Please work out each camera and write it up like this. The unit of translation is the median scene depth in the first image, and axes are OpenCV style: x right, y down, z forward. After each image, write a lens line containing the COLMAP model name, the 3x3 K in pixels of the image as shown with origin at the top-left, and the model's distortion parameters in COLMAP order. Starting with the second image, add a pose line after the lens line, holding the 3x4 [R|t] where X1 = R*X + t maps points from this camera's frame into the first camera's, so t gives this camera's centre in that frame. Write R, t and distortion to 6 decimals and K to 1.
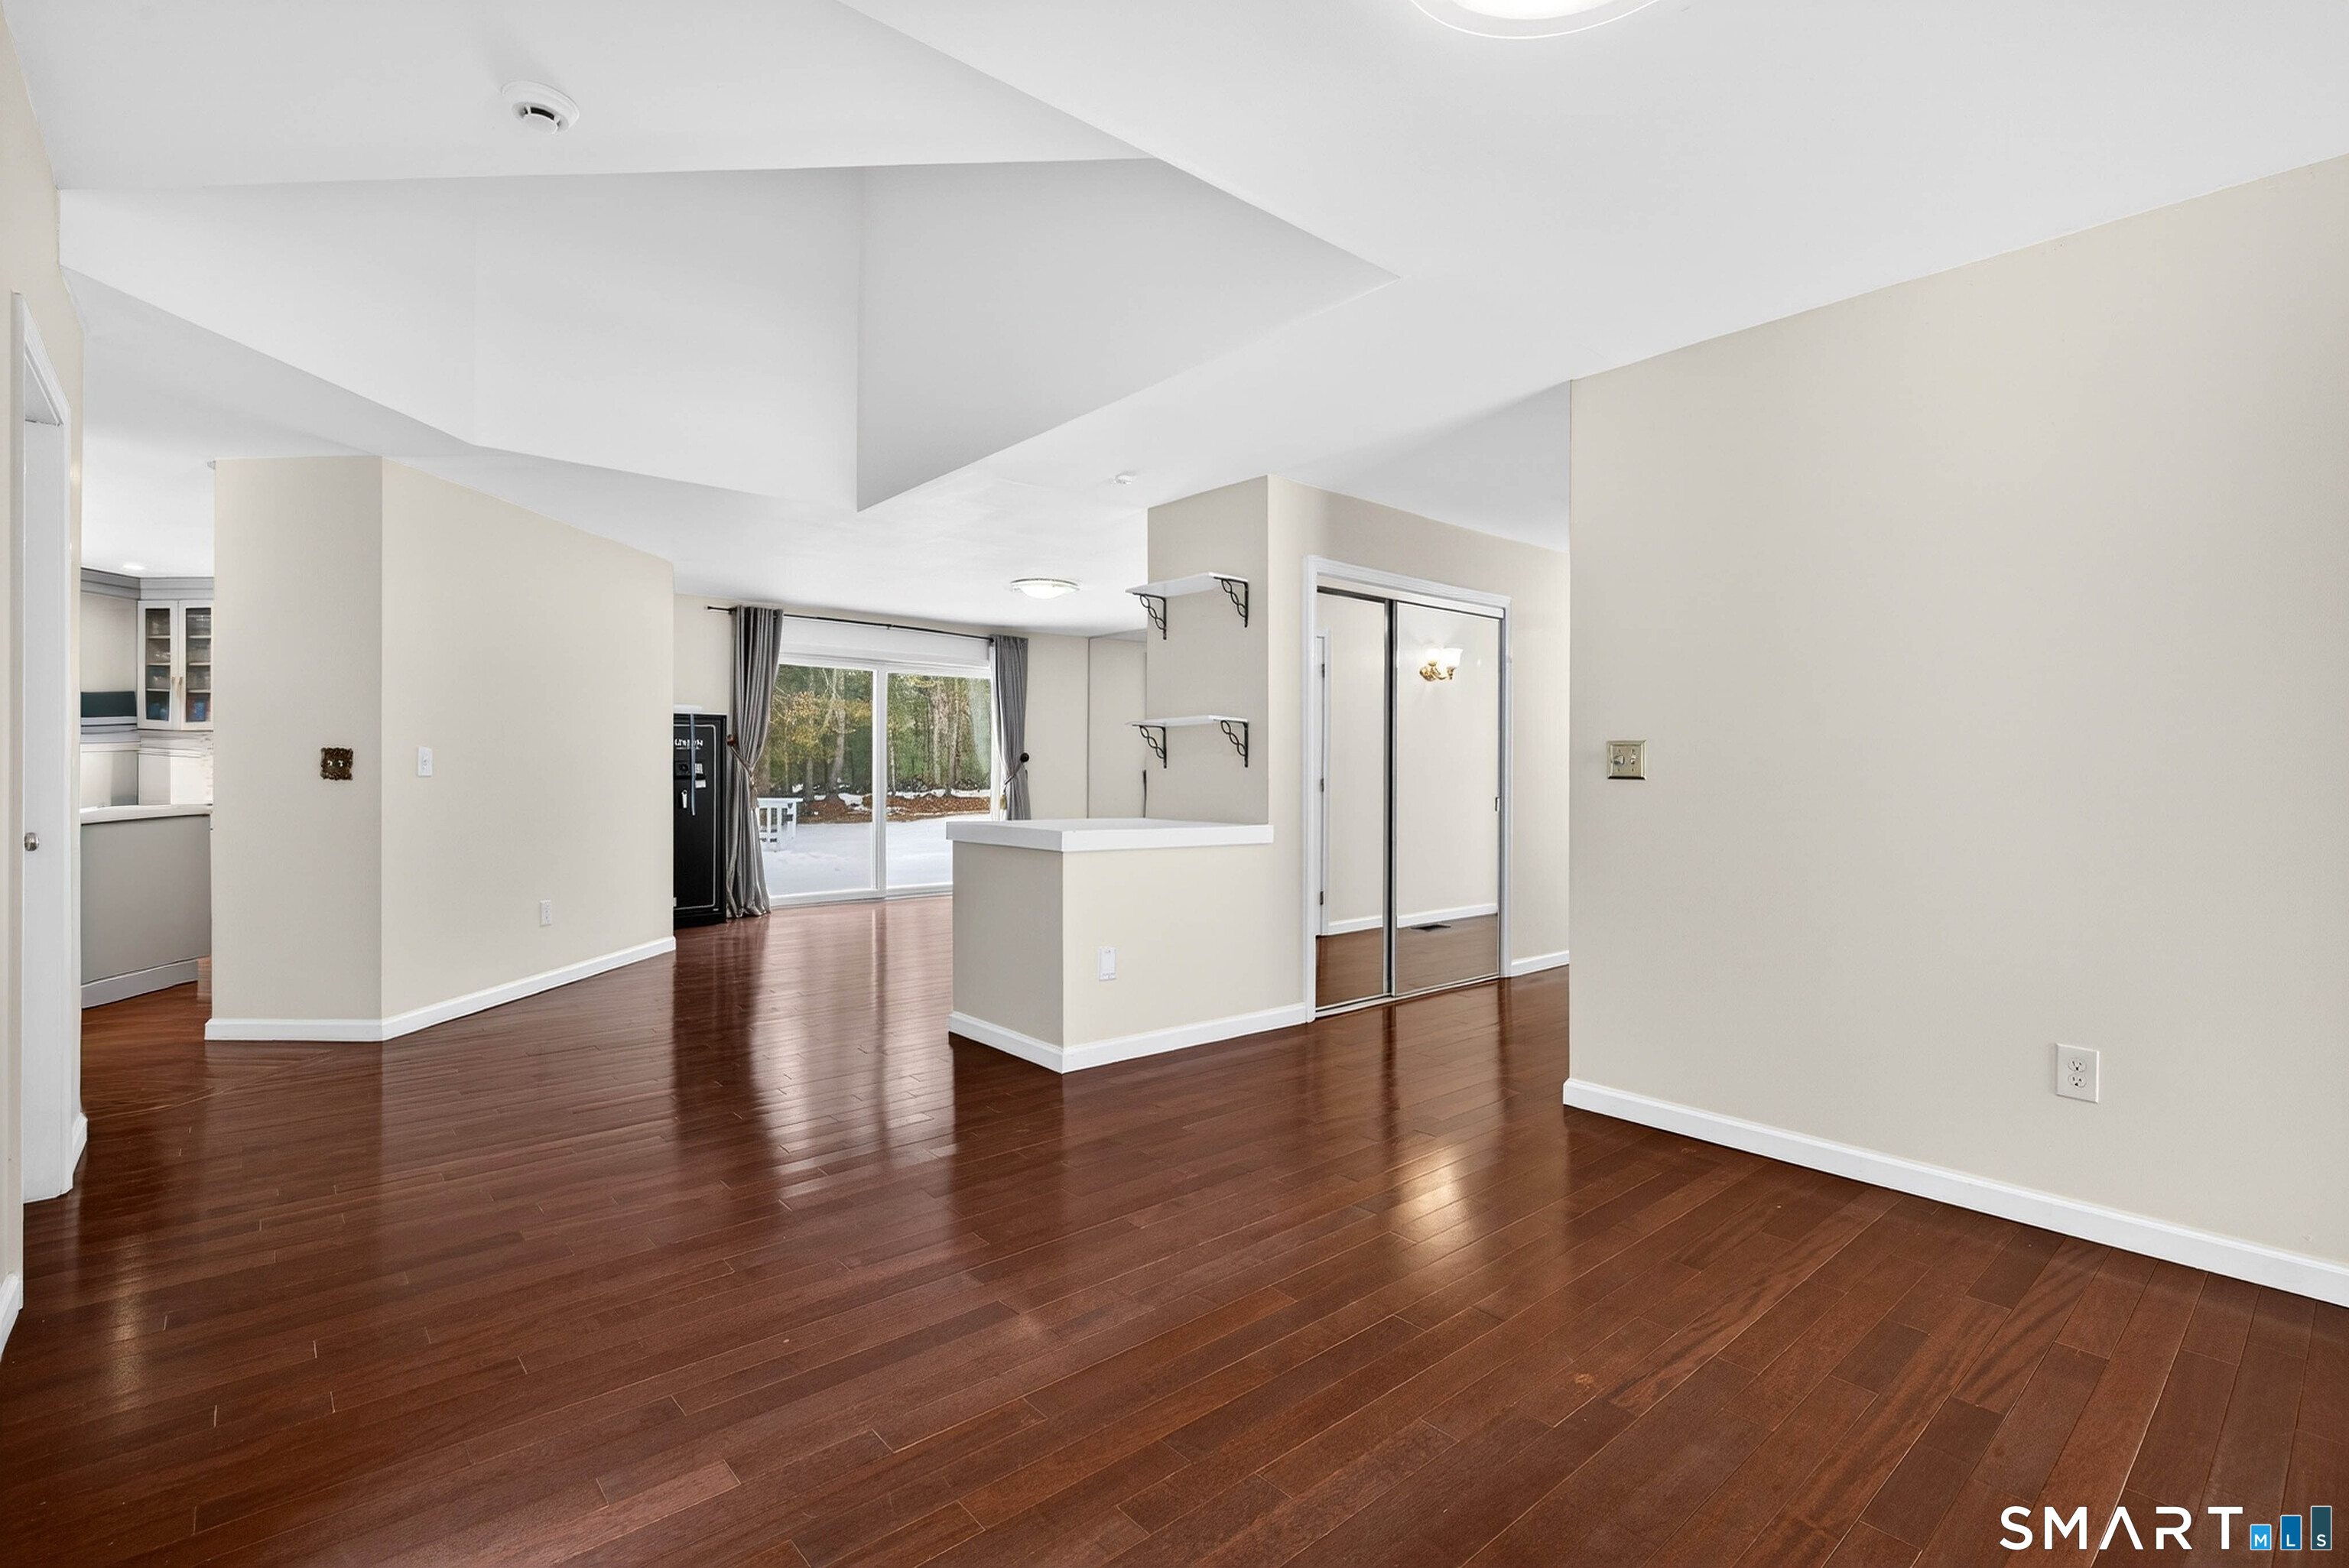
lens RADIAL K [[1065.9, 0, 1180.7], [0, 1065.9, 756.3], [0, 0, 1]] dist [-0.000223, -0.000329]
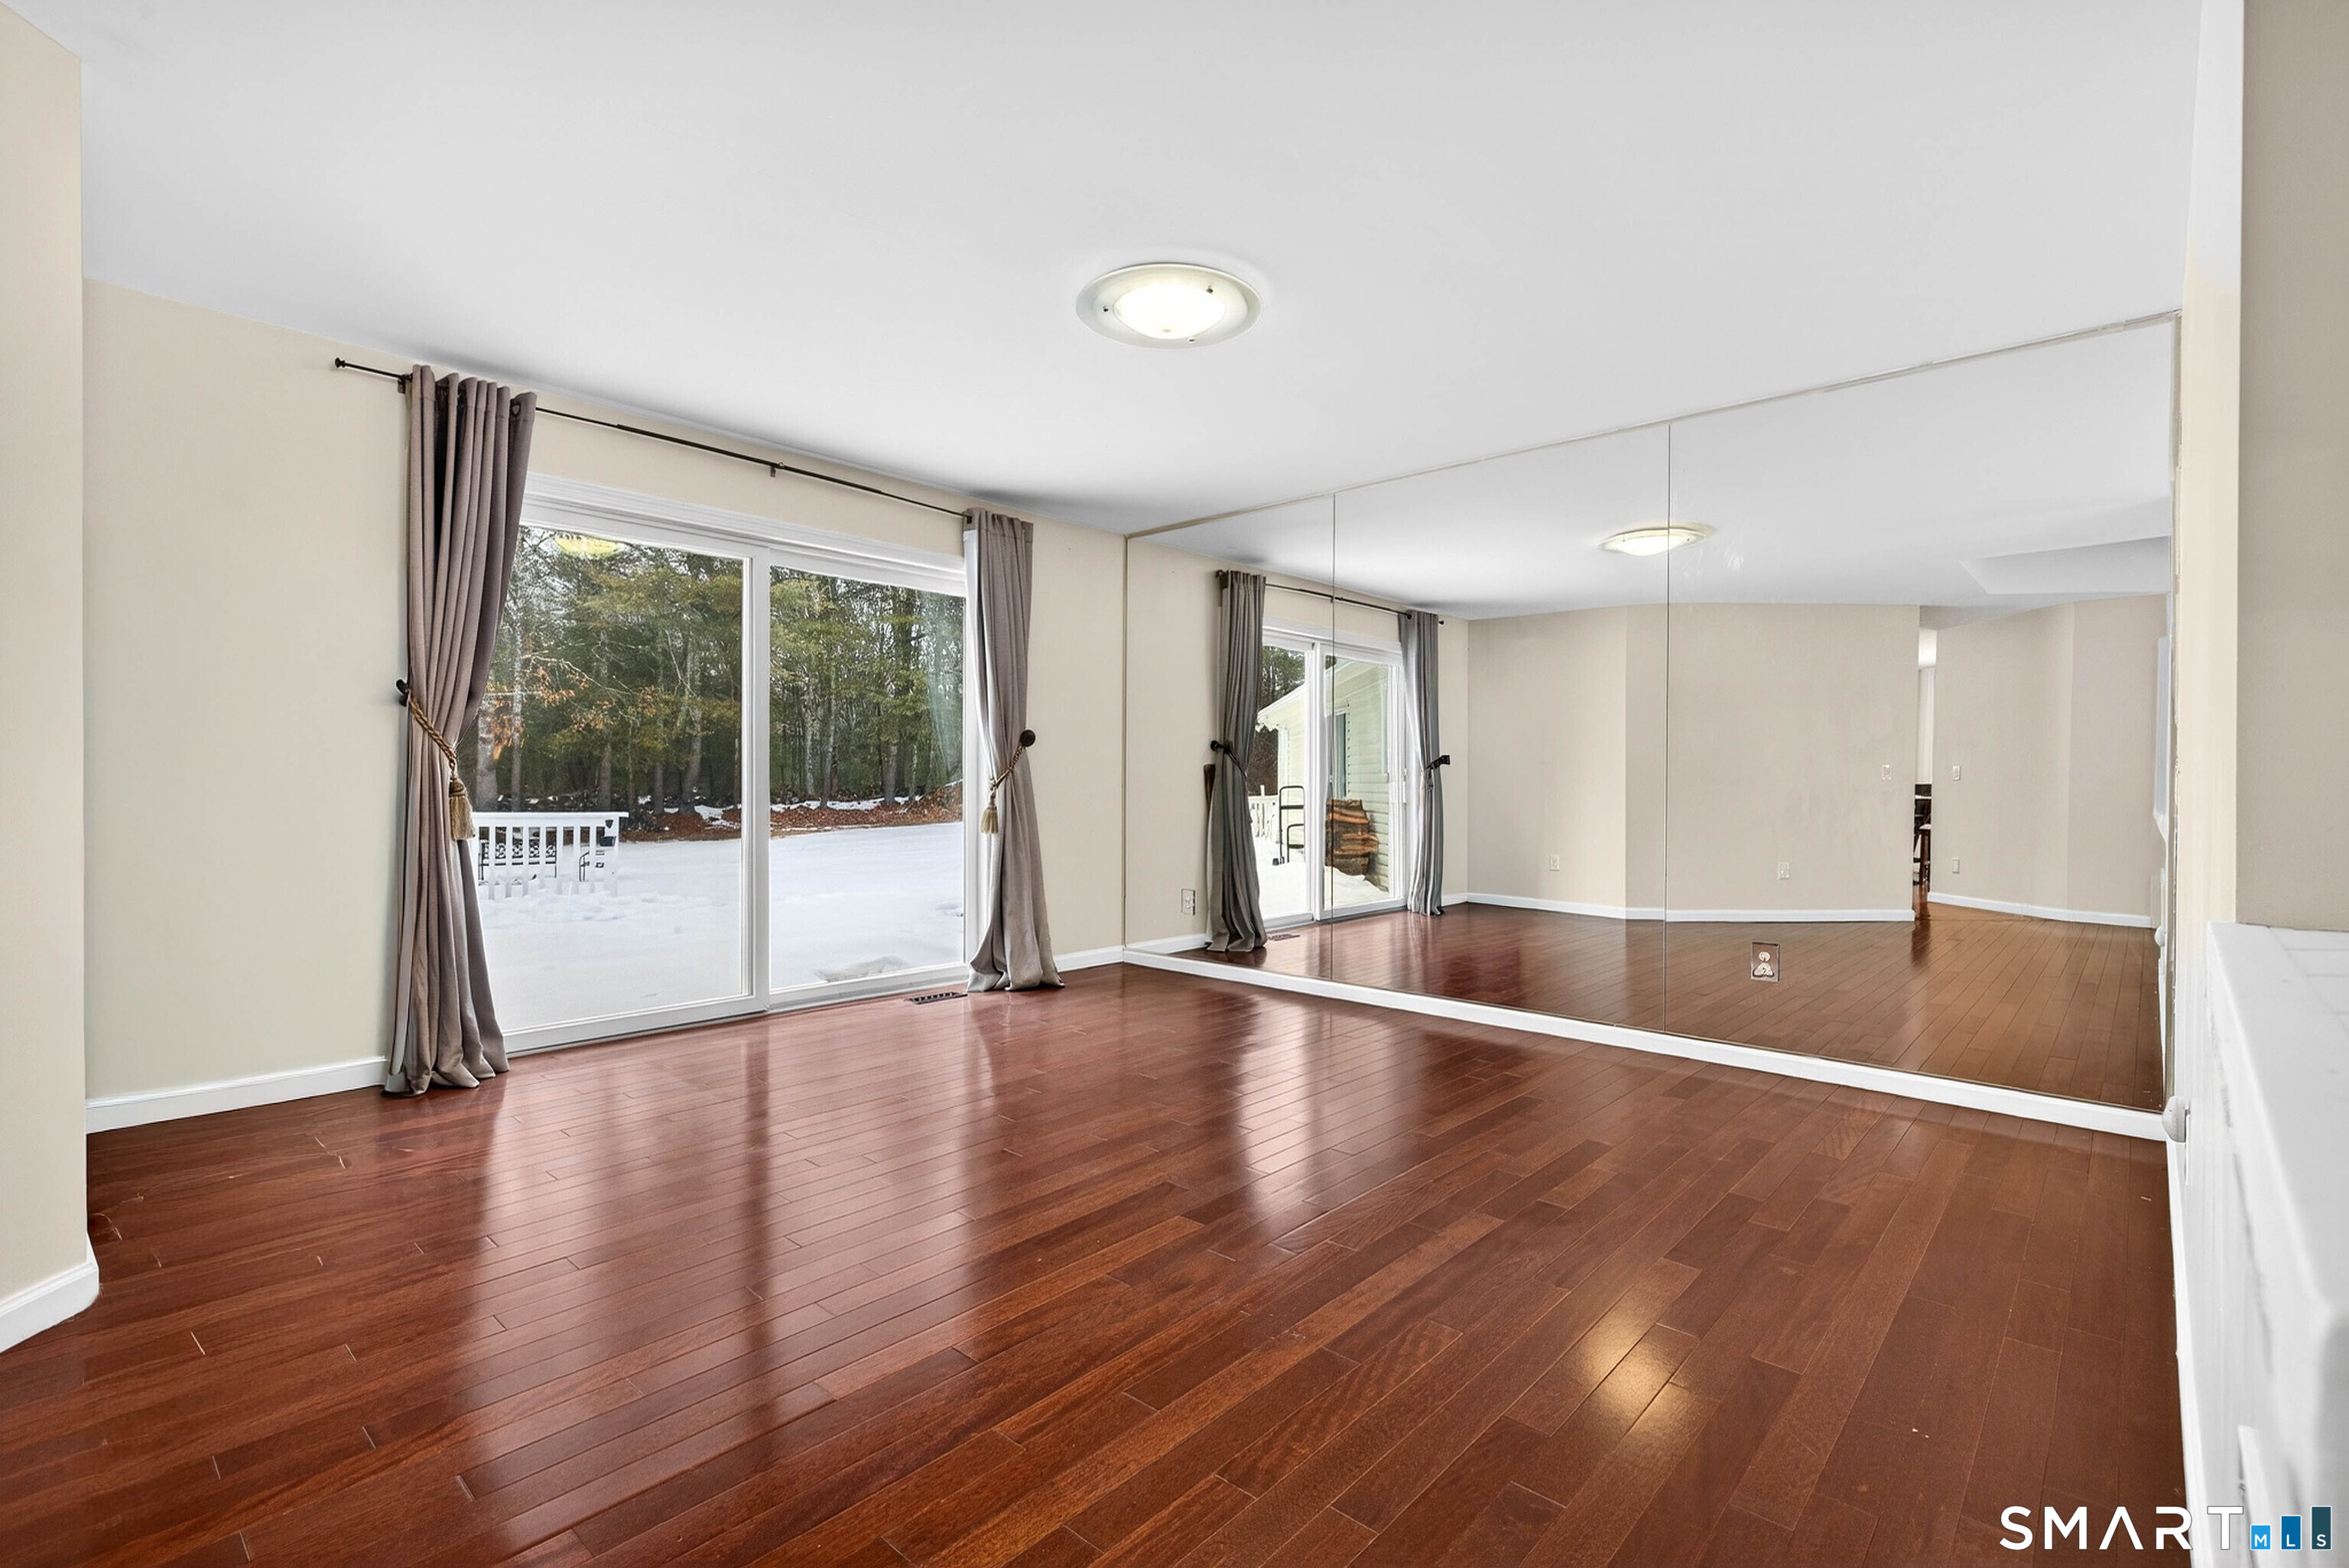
lens RADIAL K [[1041.3, 0, 1174.5], [0, 1041.3, 784.0], [0, 0, 1]] dist [0.000300, -0.000123]
pose [[0.992986, 0.001509, 0.118224, -0.134523], [-0.003183, 0.999897, 0.013969, 0.016765], [-0.118191, -0.014248, 0.992889, 0.456963]]
